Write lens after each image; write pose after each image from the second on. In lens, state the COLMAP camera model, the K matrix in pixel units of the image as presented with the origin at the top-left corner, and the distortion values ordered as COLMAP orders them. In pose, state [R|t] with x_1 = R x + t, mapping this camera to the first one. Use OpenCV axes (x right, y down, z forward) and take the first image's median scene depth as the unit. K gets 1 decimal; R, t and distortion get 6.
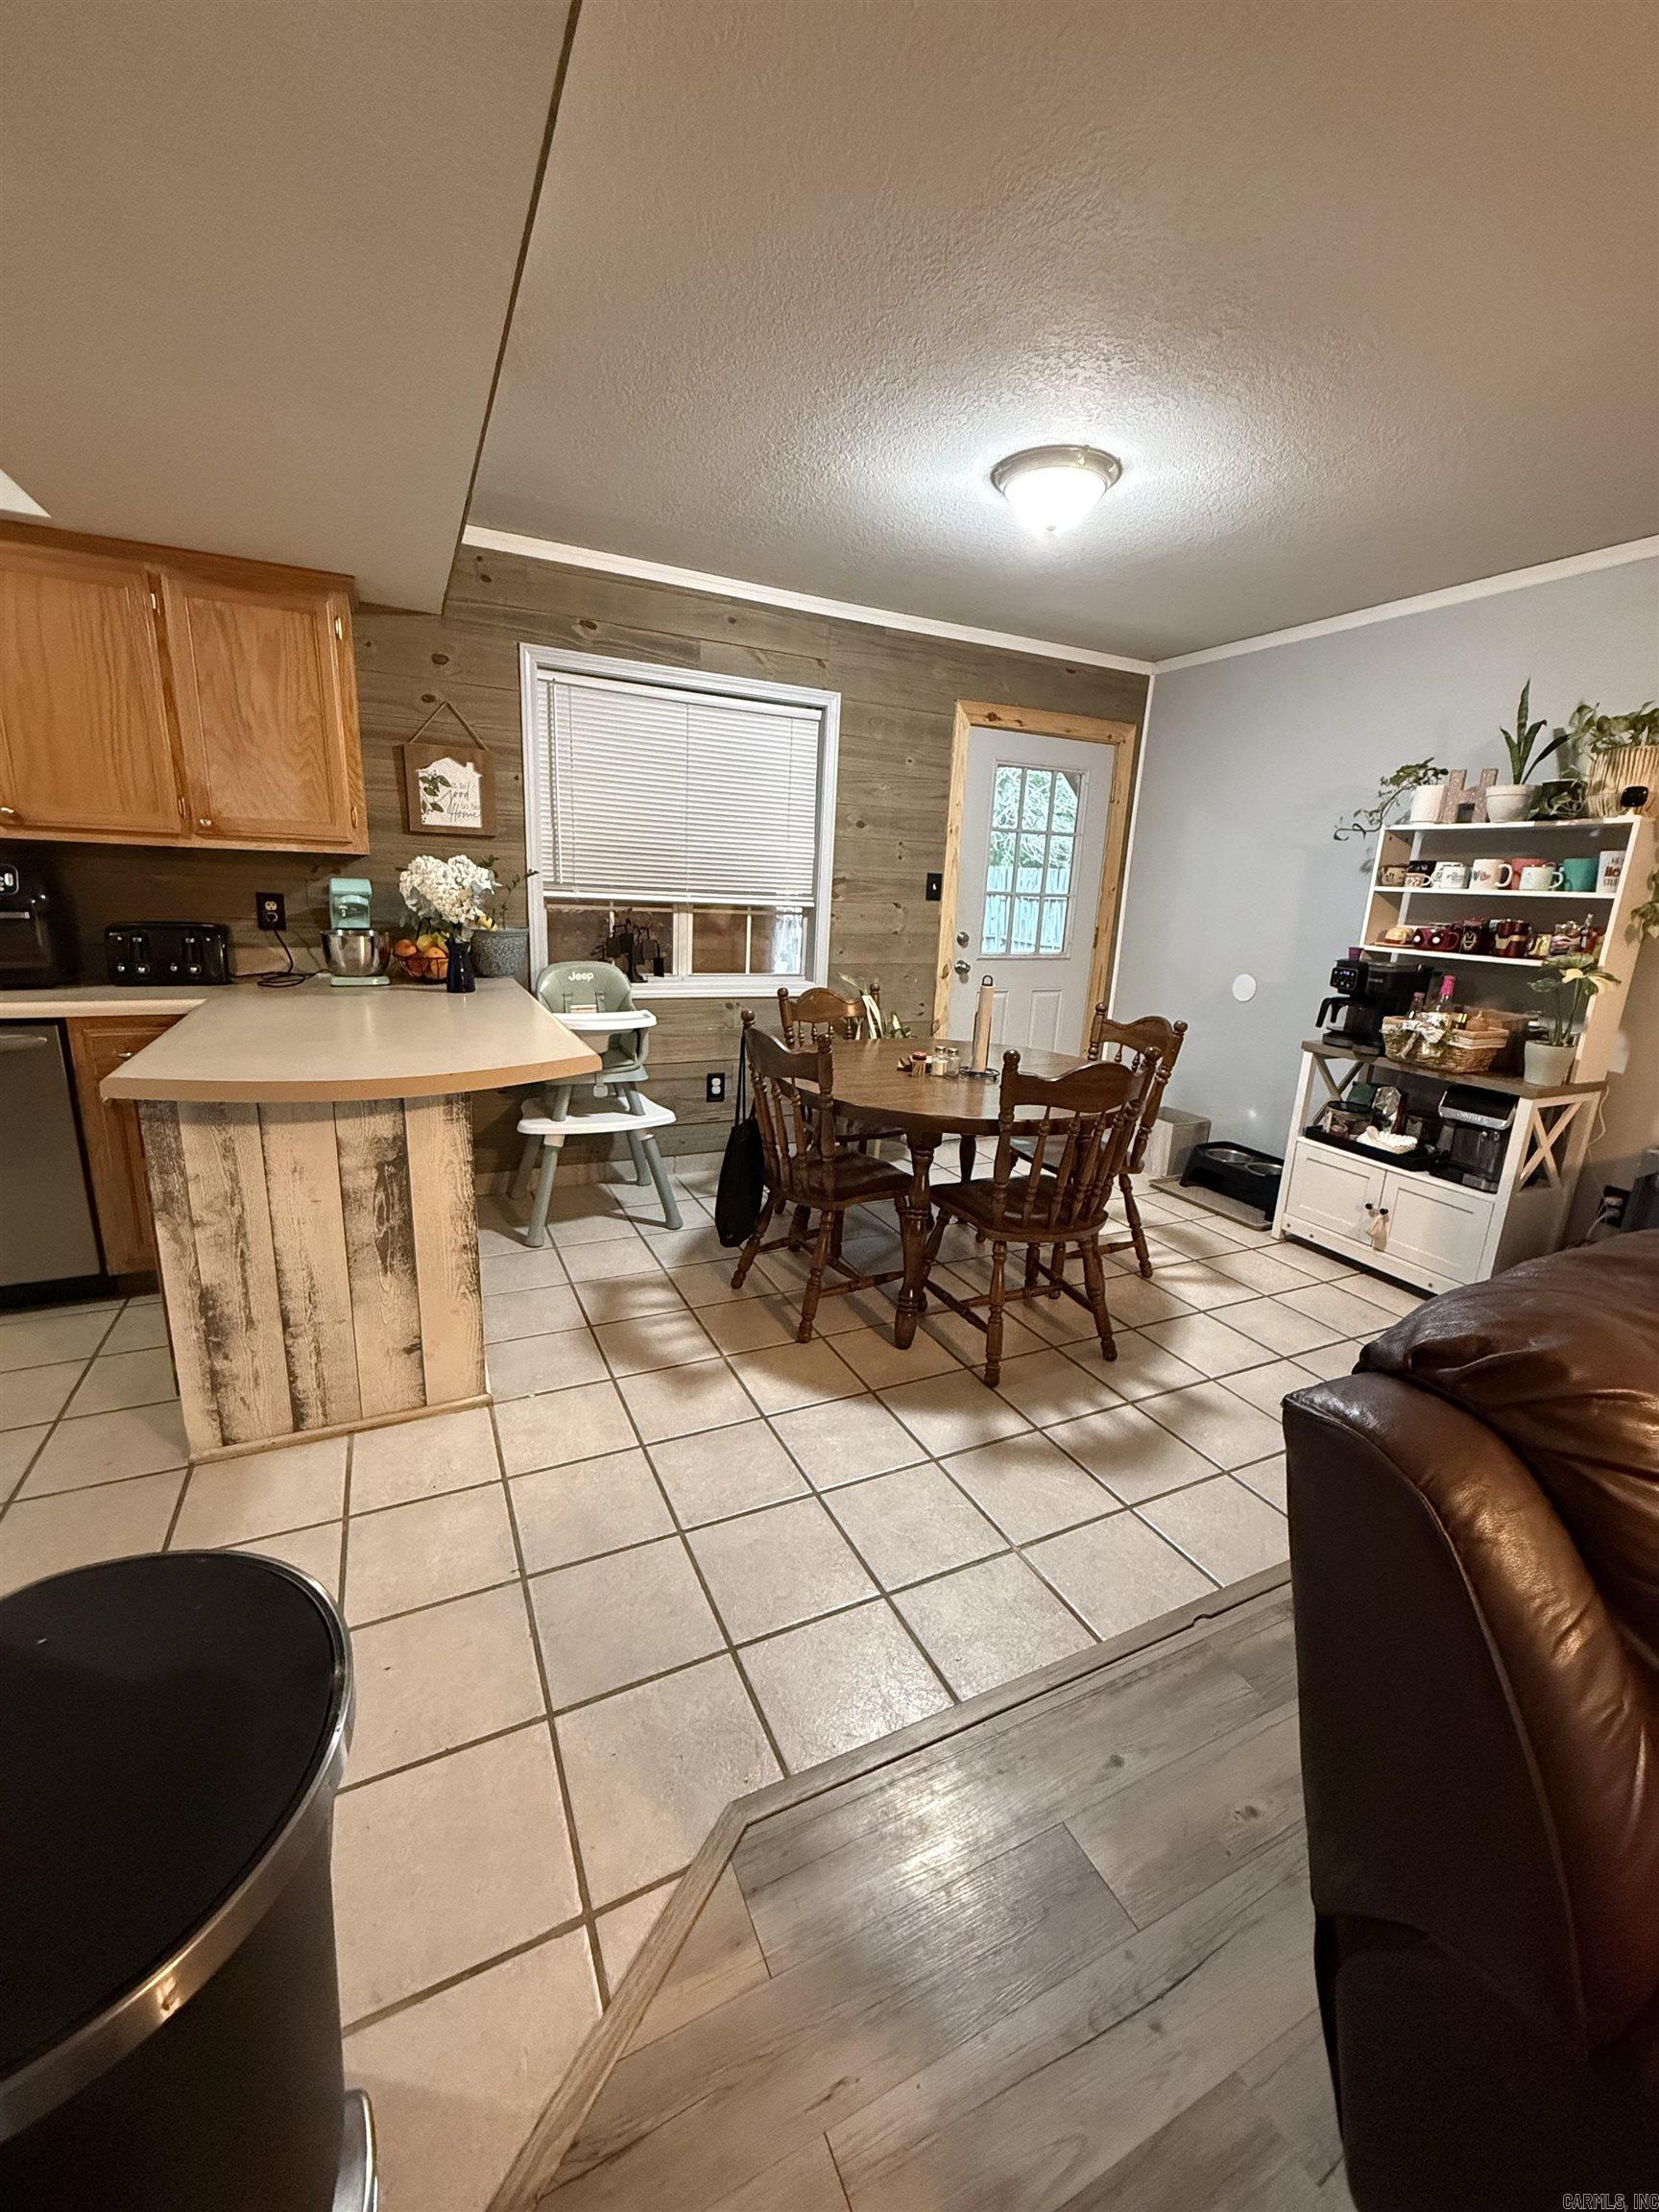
lens RADIAL K [[873.3, 0, 832.6], [0, 873.3, 1100.0], [0, 0, 1]] dist [-0.000039, -0.000007]
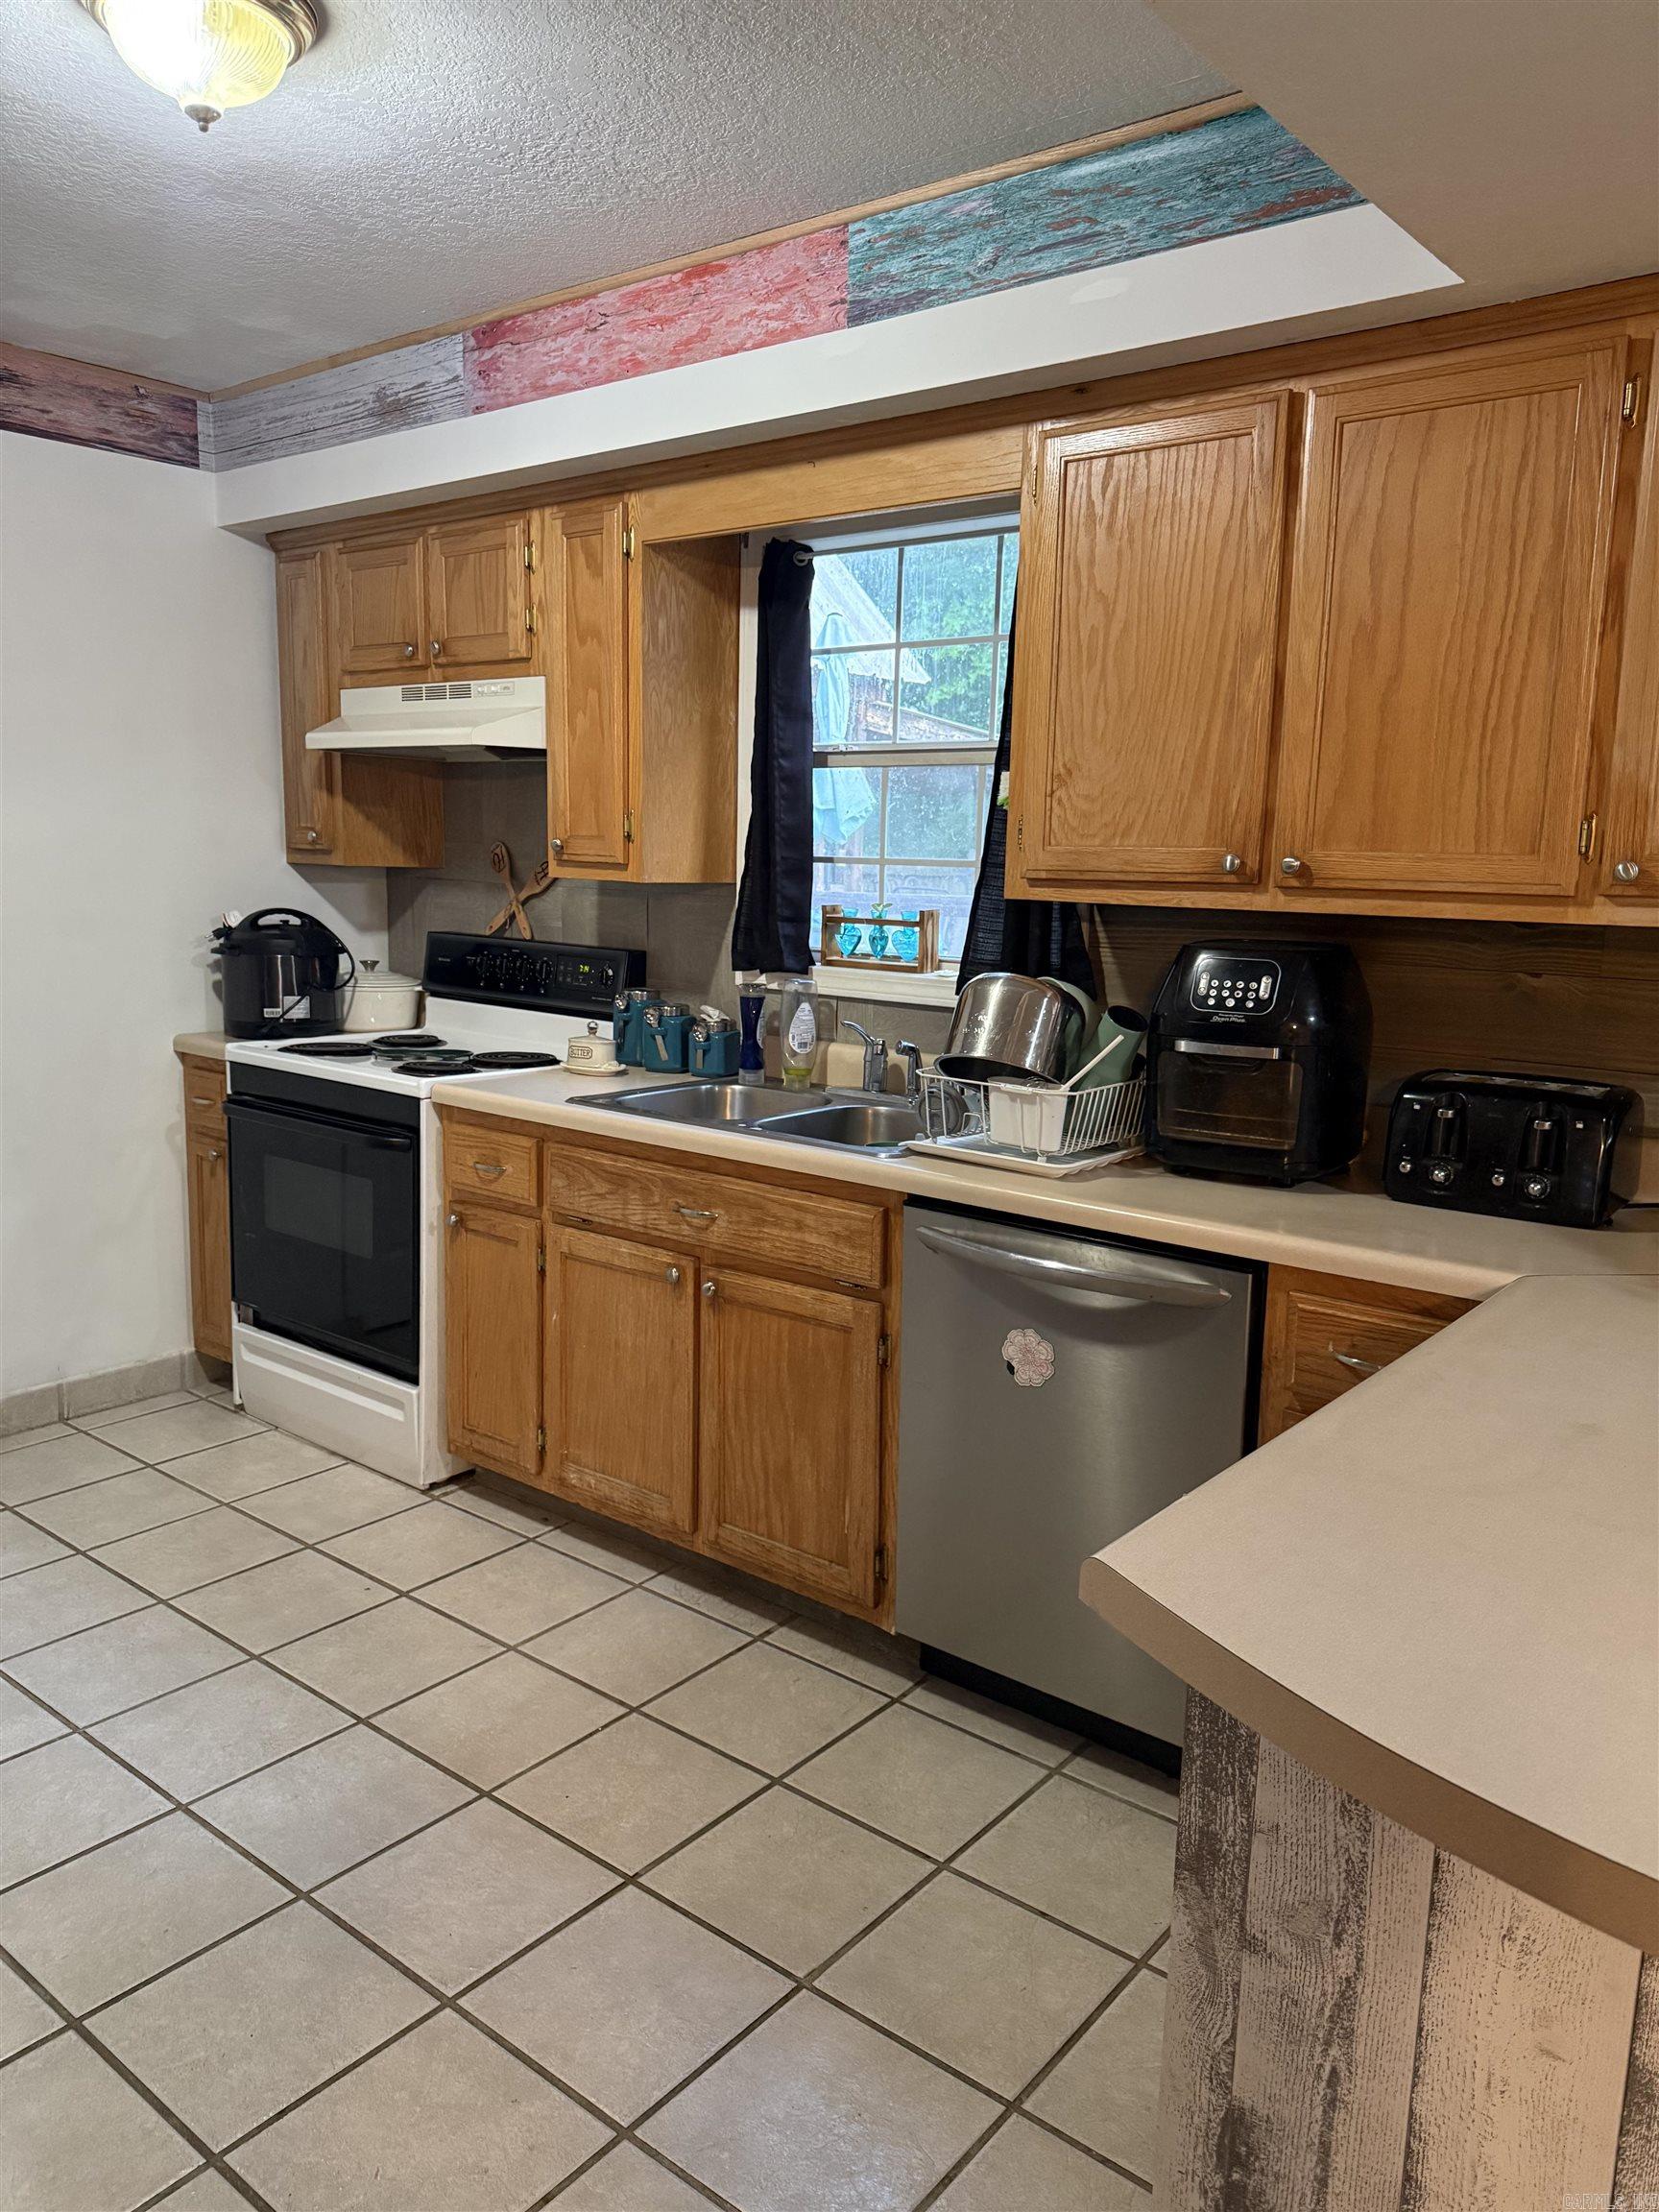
lens RADIAL K [[1555.3, 0, 836.2], [0, 1555.3, 1108.6], [0, 0, 1]] dist [0.048346, -0.062756]
pose [[0.420968, 0.109784, -0.900407, -0.180523], [-0.228069, 0.973570, 0.012075, -0.130759], [0.877935, 0.200272, 0.434881, 0.364128]]
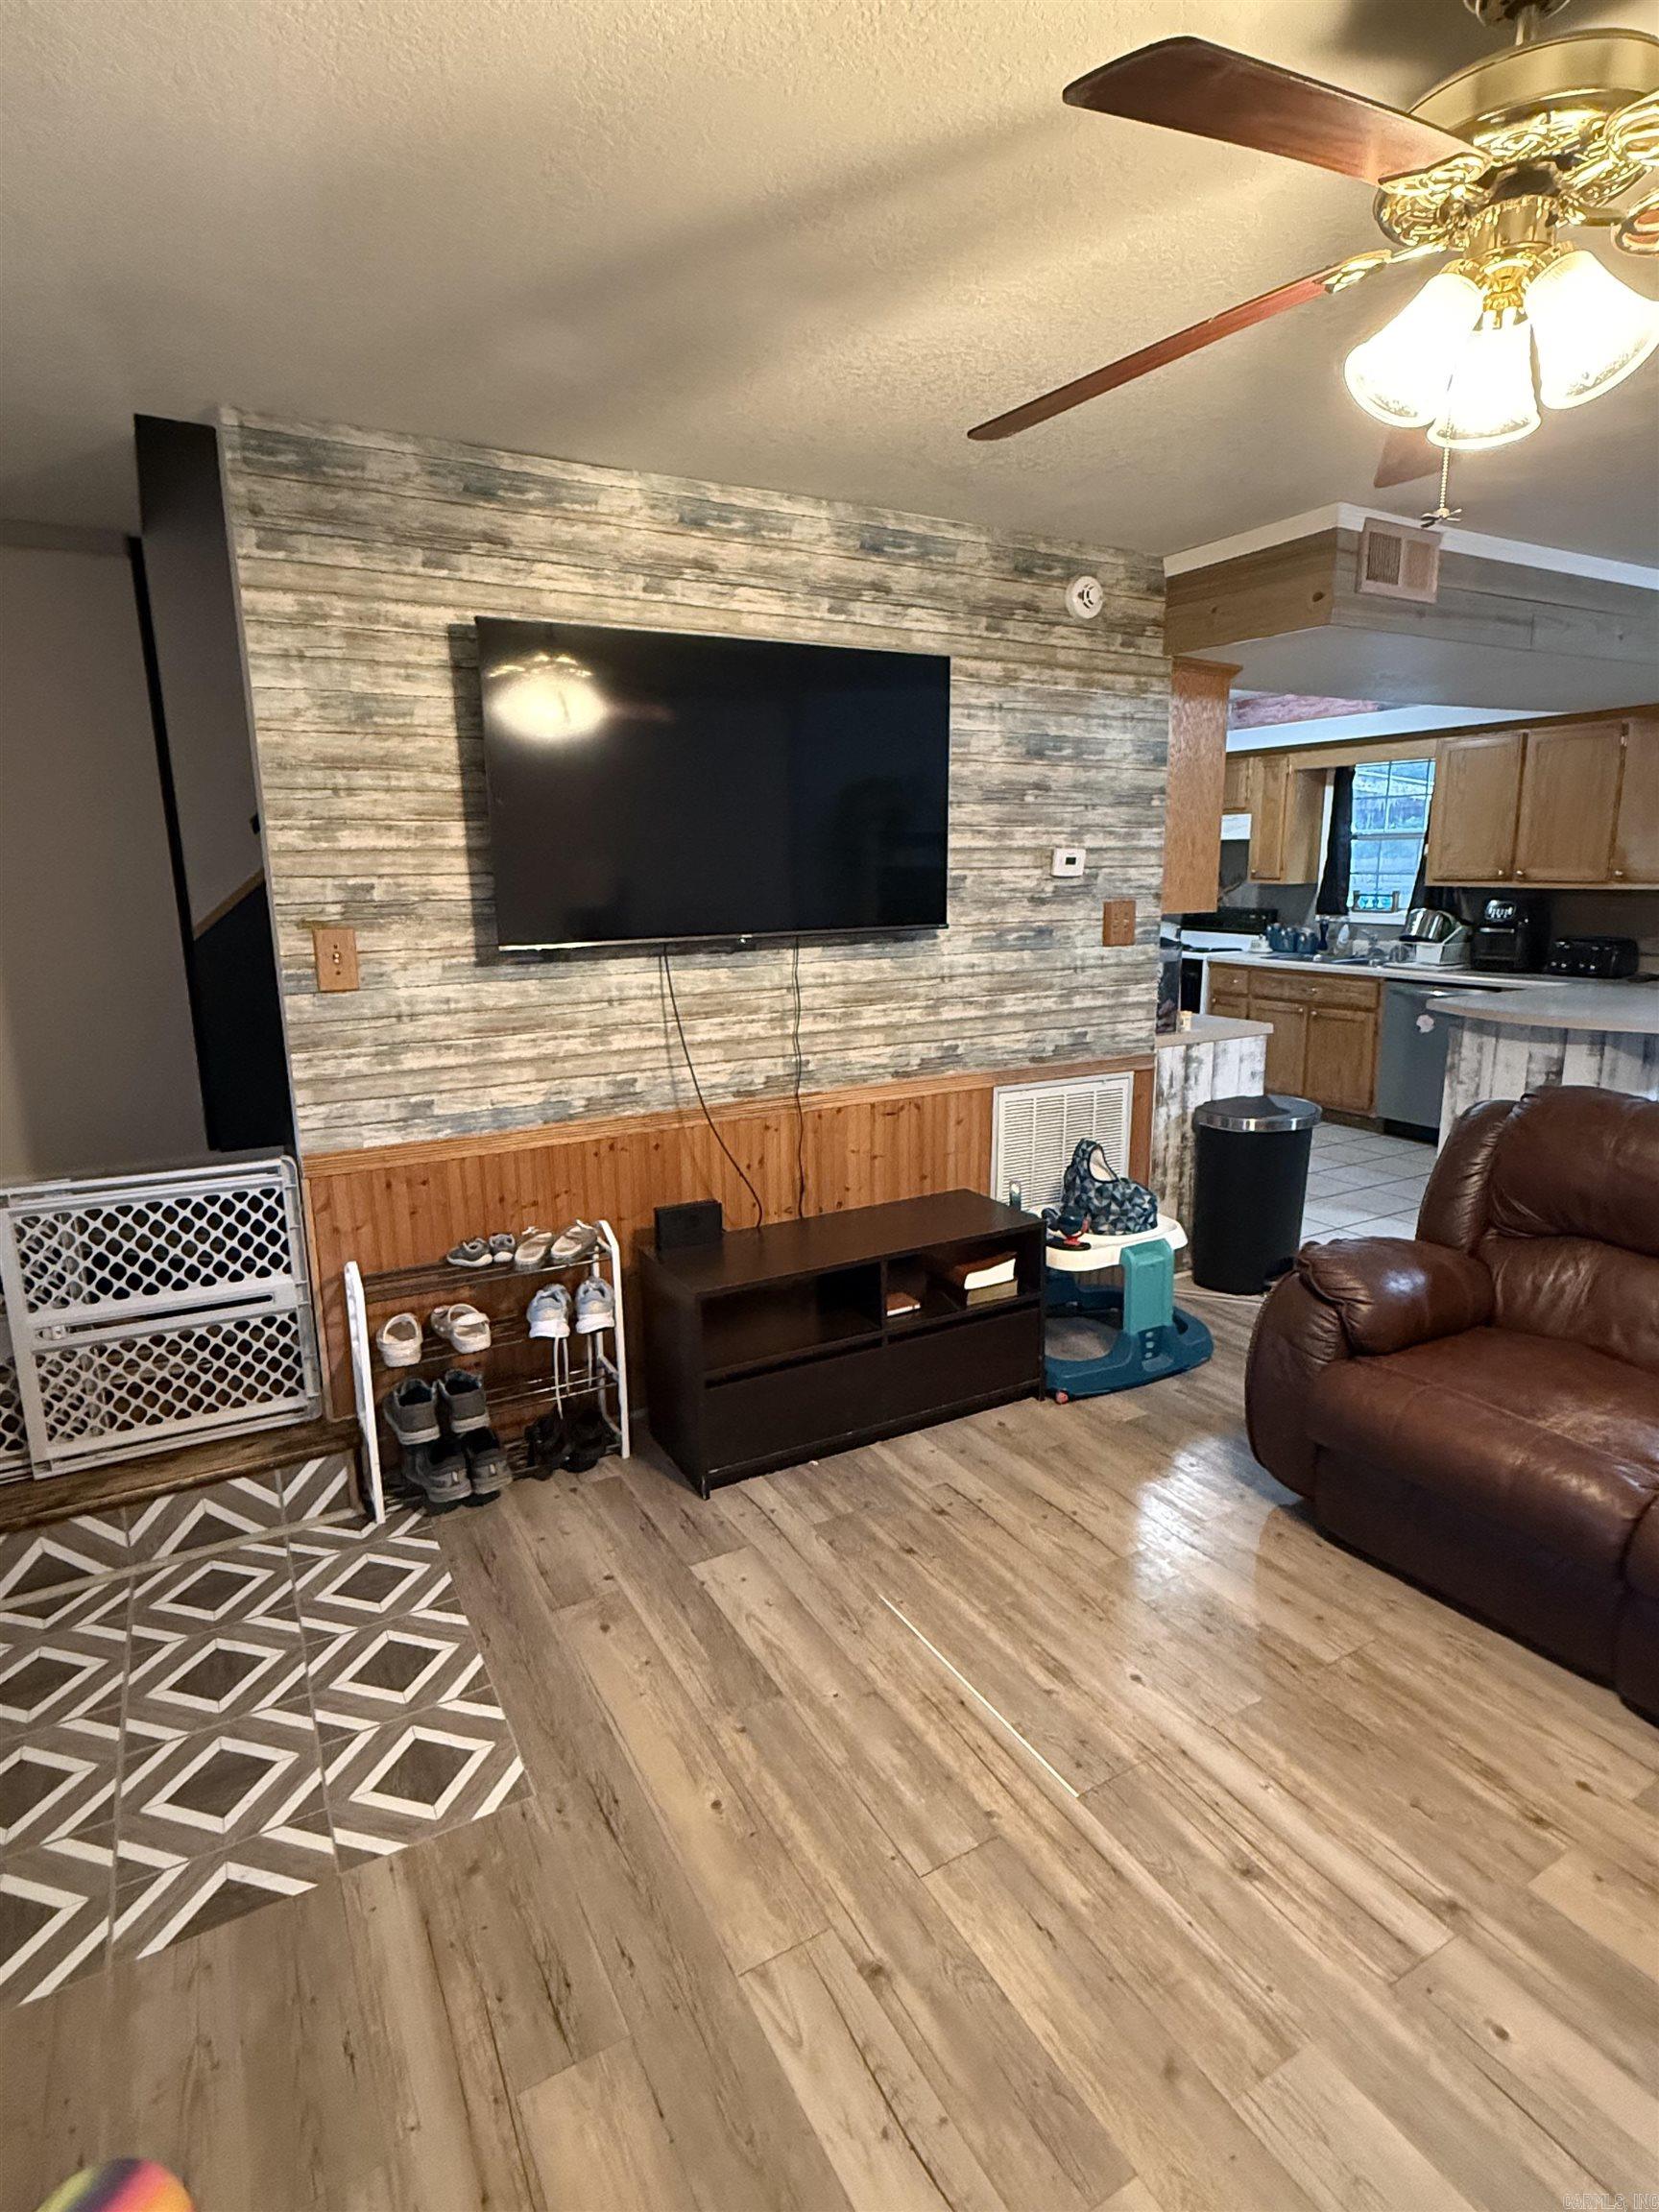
lens RADIAL K [[1149.4, 0, 817.2], [0, 1149.4, 1093.6], [0, 0, 1]] dist [0.001300, -0.000108]
pose [[0.042883, 0.152664, -0.987347, 1.373166], [-0.227210, 0.963851, 0.139163, 0.102508], [0.972901, 0.218367, 0.076020, -0.475949]]
